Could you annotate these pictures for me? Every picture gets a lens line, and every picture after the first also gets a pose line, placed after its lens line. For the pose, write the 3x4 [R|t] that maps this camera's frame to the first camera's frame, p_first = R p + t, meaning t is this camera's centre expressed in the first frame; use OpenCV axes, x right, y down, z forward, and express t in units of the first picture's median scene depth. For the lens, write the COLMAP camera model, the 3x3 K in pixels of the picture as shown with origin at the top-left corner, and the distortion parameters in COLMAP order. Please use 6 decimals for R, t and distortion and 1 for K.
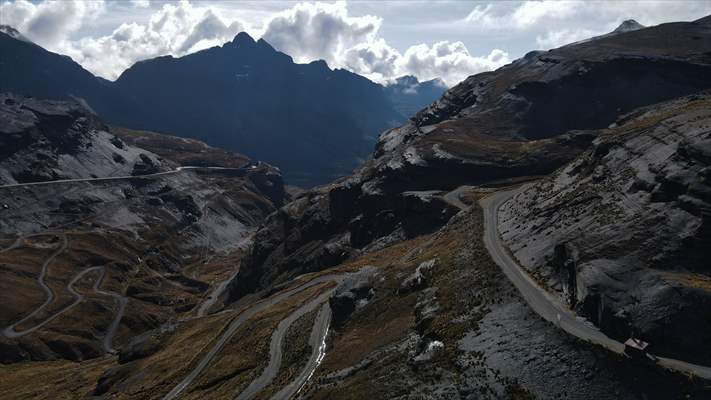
lens RADIAL K [[527.7, 0, 355.5], [0, 527.7, 200.0], [0, 0, 1]] dist [0.002542, 0.007801]
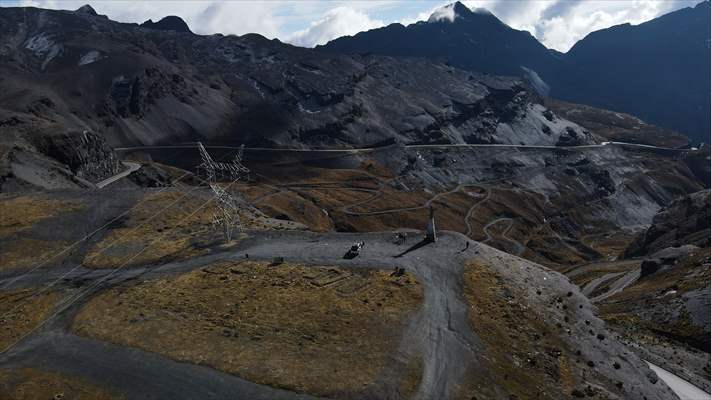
lens RADIAL K [[527.7, 0, 355.5], [0, 527.7, 200.0], [0, 0, 1]] dist [0.002542, 0.007801]
pose [[0.702324, 0.164147, -0.692673, 0.072443], [-0.125029, 0.986369, 0.106976, -0.001021], [0.700791, 0.011472, 0.713274, -0.084682]]
